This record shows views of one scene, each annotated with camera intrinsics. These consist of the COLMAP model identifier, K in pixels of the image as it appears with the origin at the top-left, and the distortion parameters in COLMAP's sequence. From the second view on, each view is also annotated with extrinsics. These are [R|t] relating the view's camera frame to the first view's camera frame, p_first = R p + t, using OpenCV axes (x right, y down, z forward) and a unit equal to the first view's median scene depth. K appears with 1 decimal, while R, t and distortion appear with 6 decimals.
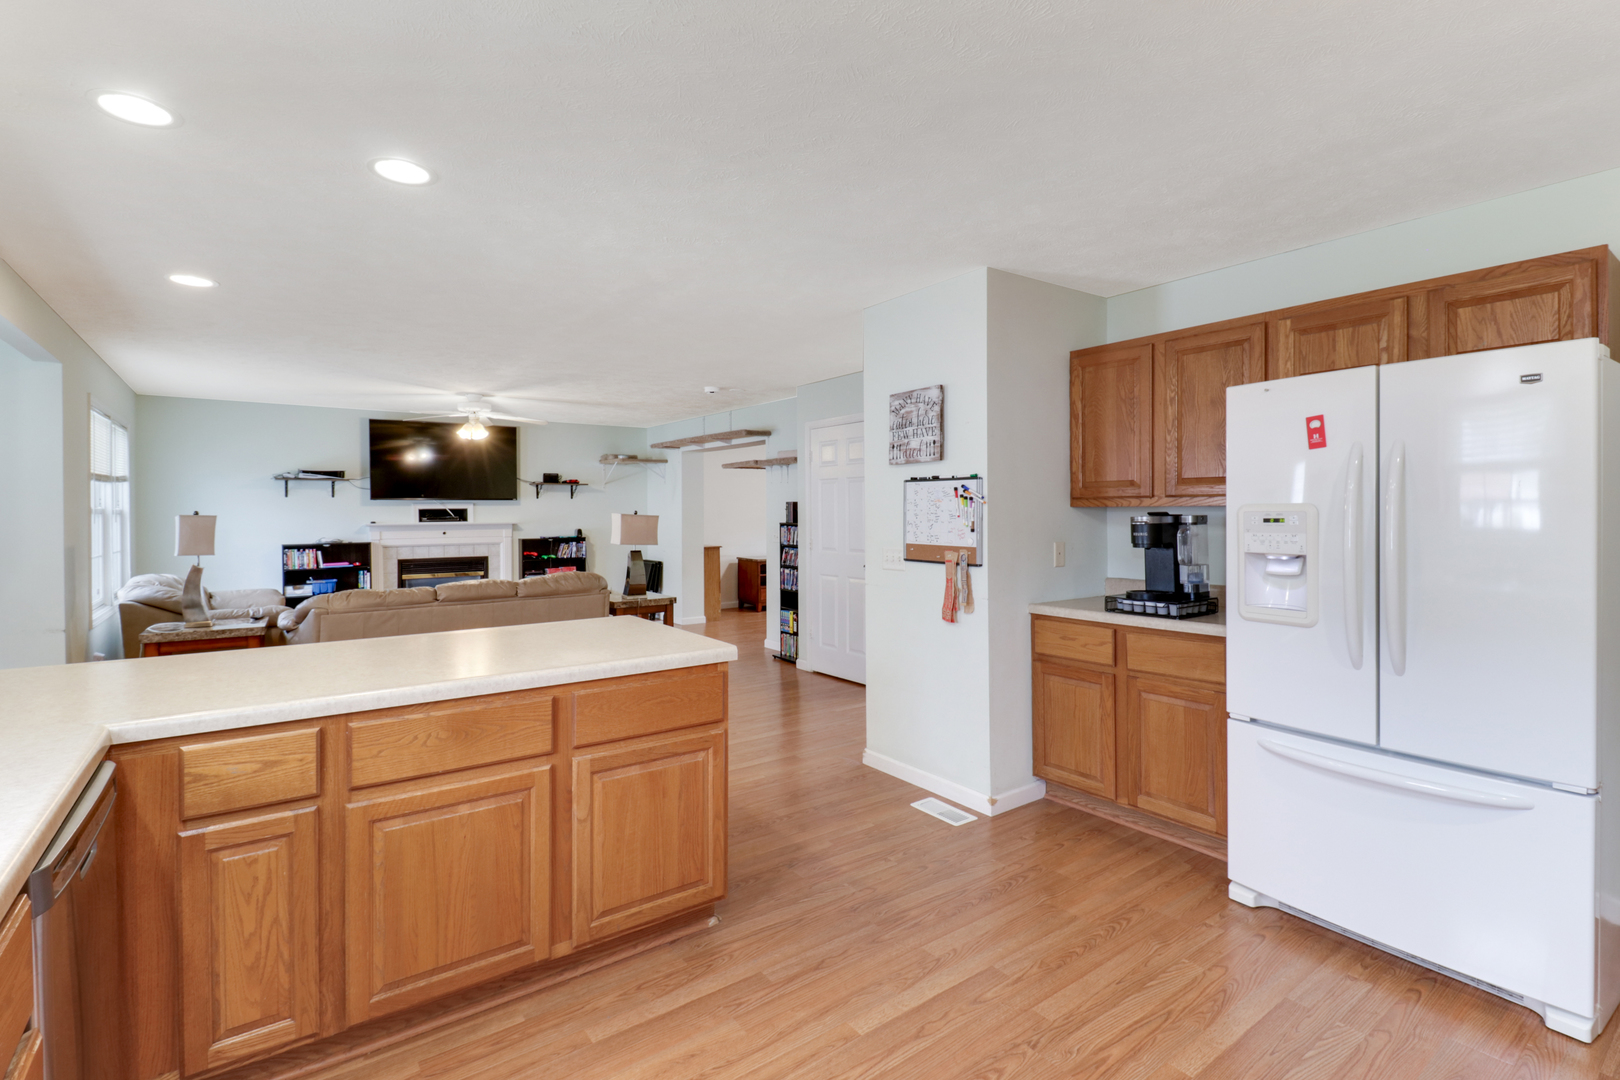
lens RADIAL K [[754.2, 0, 802.0], [0, 754.2, 515.9], [0, 0, 1]] dist [0.009988, -0.002454]
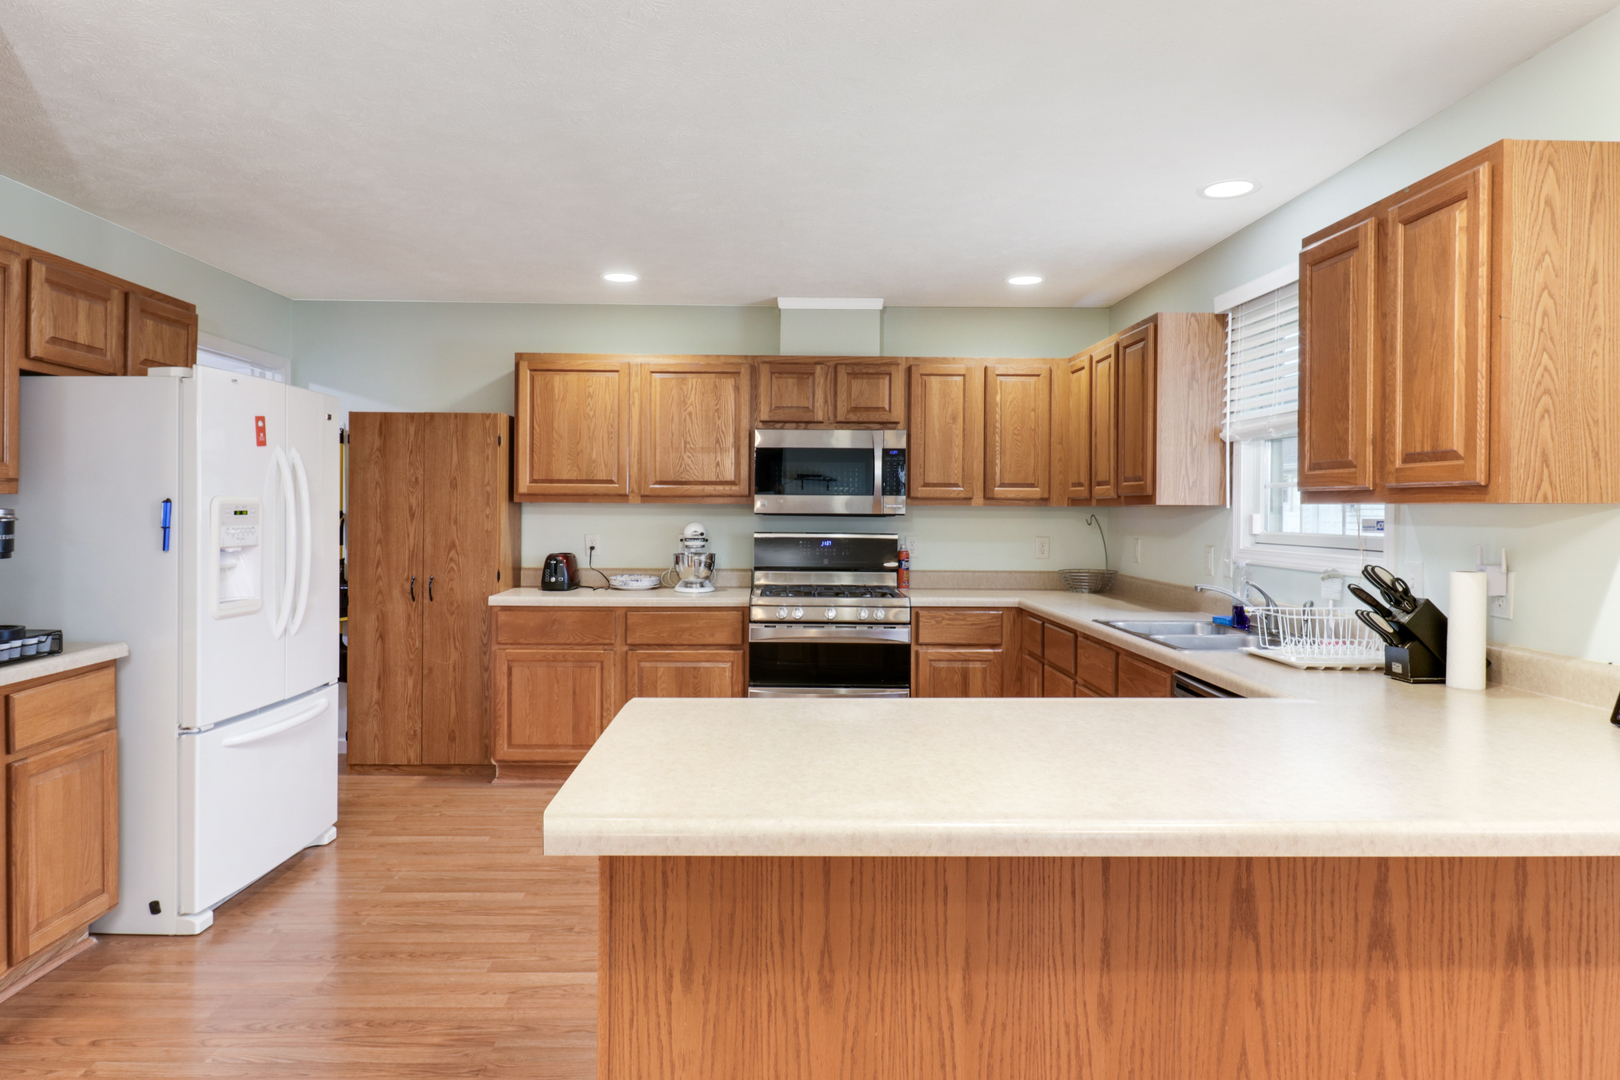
lens RADIAL K [[967.8, 0, 802.2], [0, 967.8, 513.2], [0, 0, 1]] dist [0.006970, -0.008135]
pose [[-0.830014, -0.005962, 0.557711, -0.491059], [-0.003031, 0.999976, 0.006179, -0.002469], [-0.557734, 0.003438, -0.830012, 1.140995]]
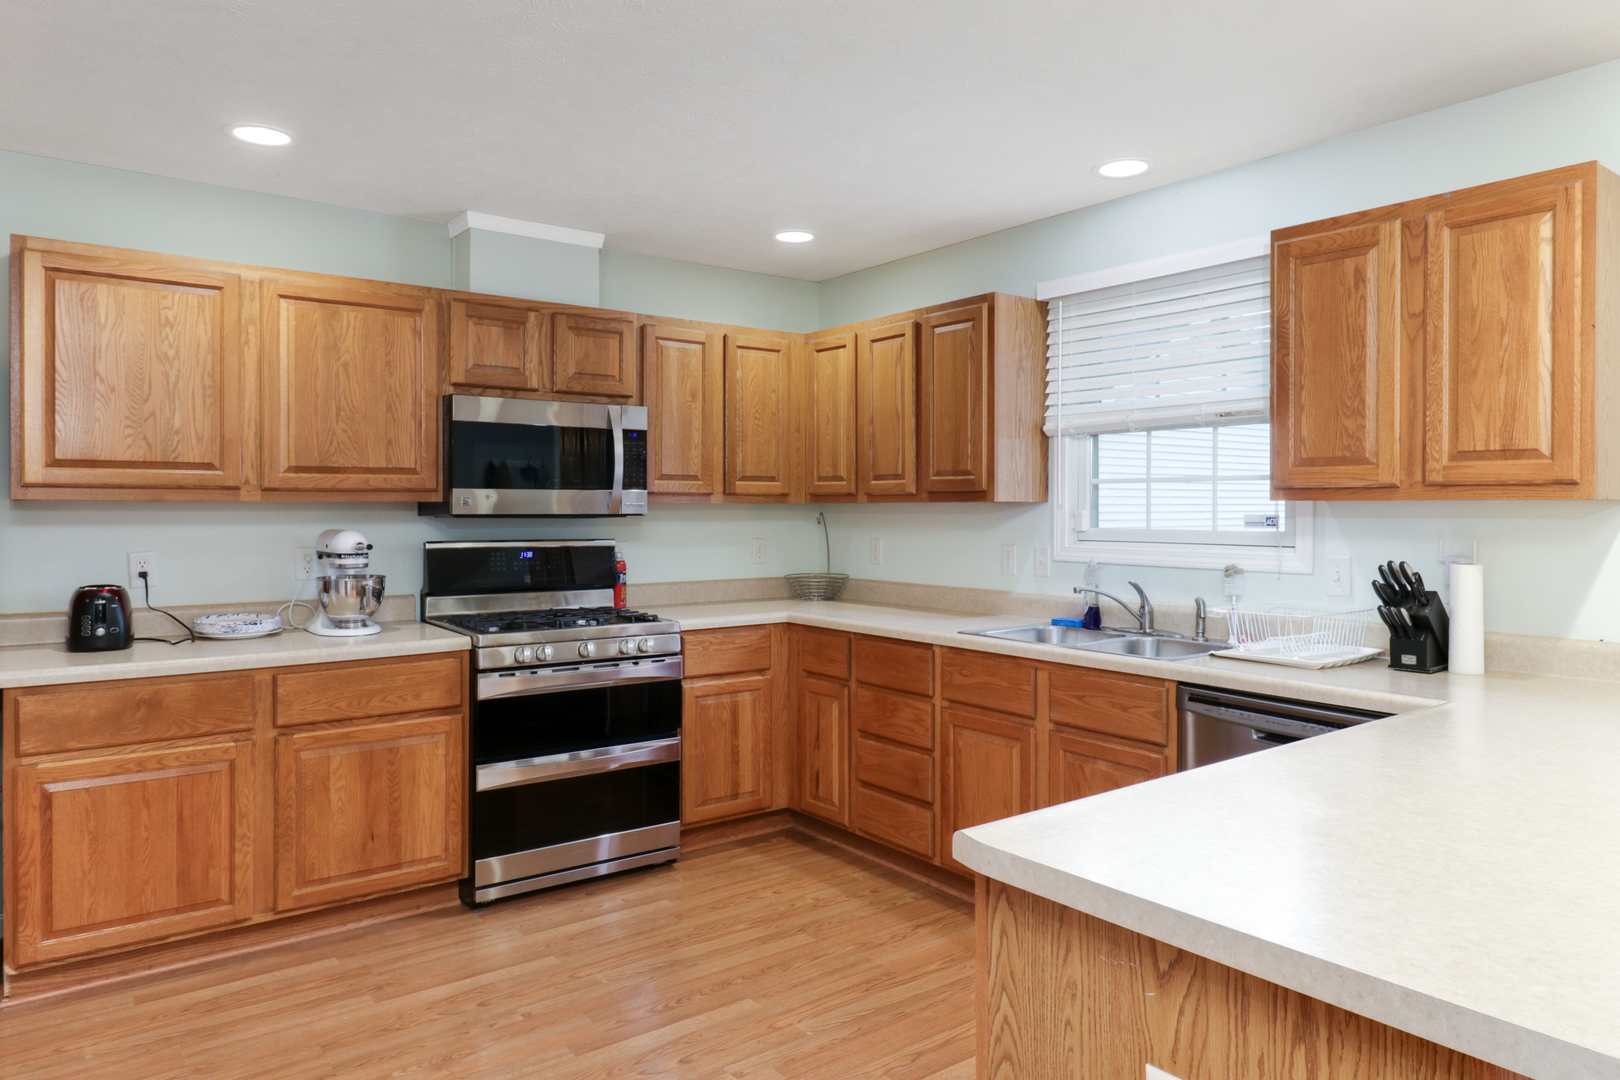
lens RADIAL K [[1036.7, 0, 827.1], [0, 1036.7, 515.4], [0, 0, 1]] dist [0.005051, -0.002303]
pose [[-0.999446, 0.001620, -0.033246, -0.000650], [0.001259, 0.999940, 0.010862, -0.003951], [0.033262, 0.010814, -0.999388, 1.077340]]
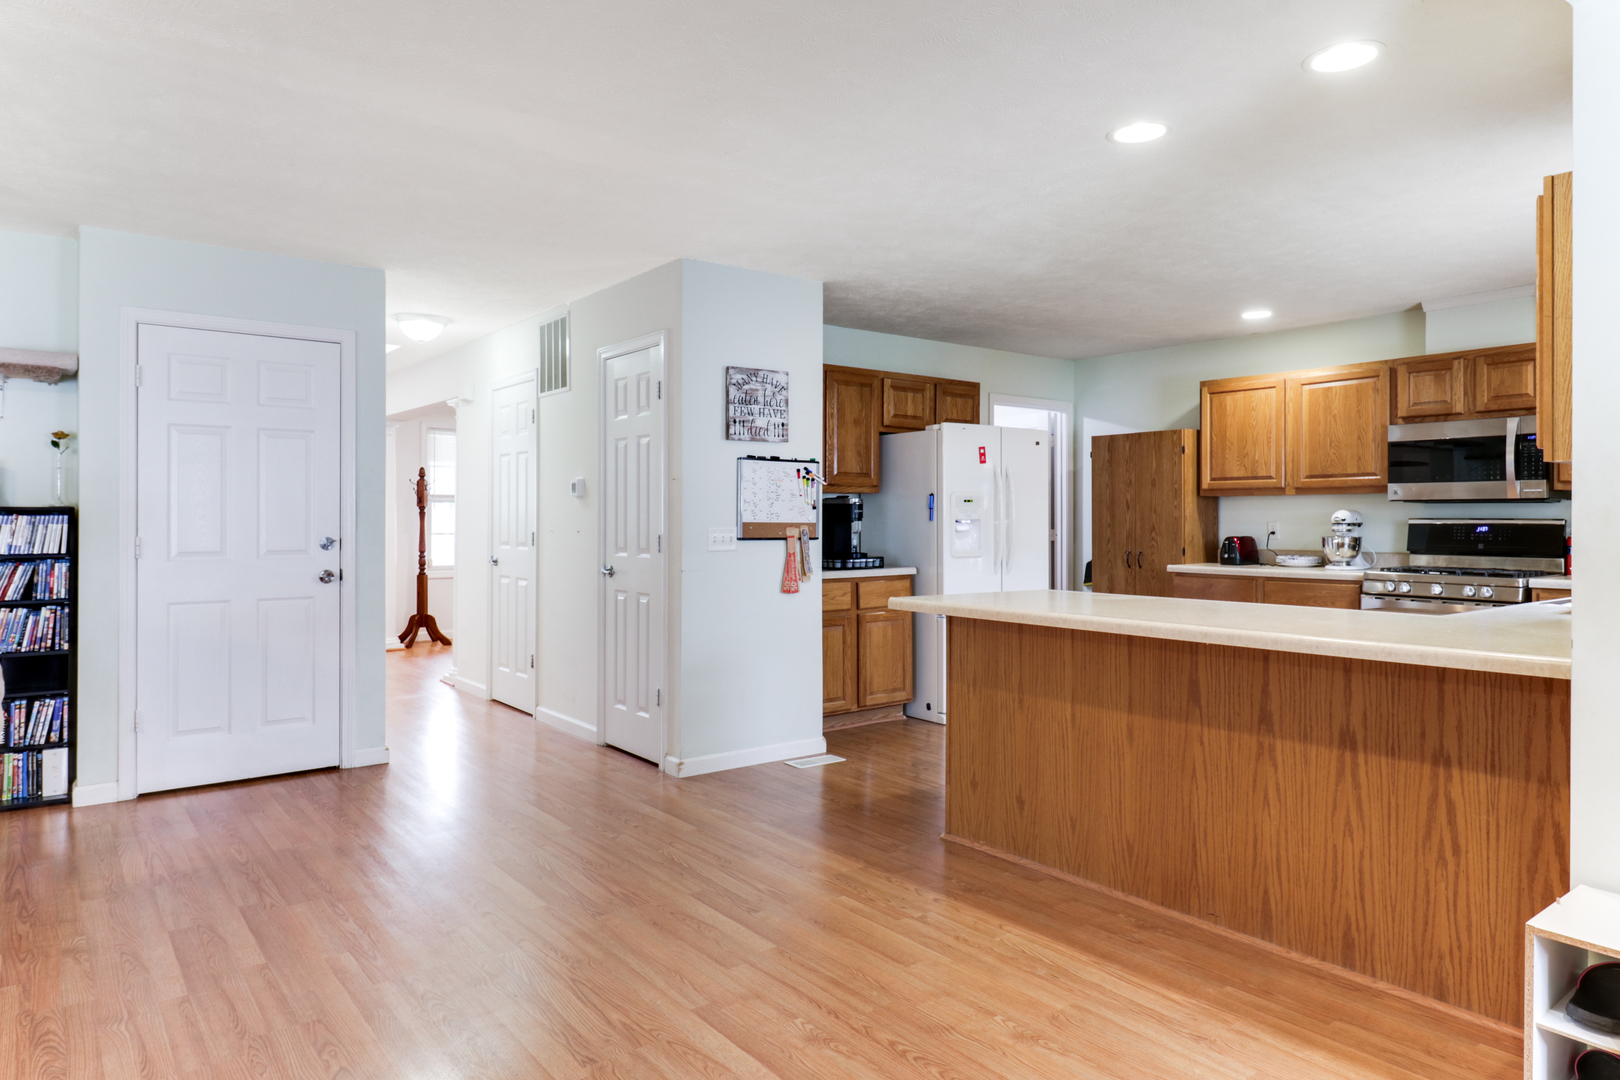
lens RADIAL K [[1036.7, 0, 833.5], [0, 1036.7, 516.7], [0, 0, 1]] dist [0.005051, -0.002303]
pose [[-0.055400, 0.005036, 0.998452, -1.276095], [0.002708, 0.999984, -0.004894, 0.038290], [-0.998461, 0.002433, -0.055413, 1.010245]]
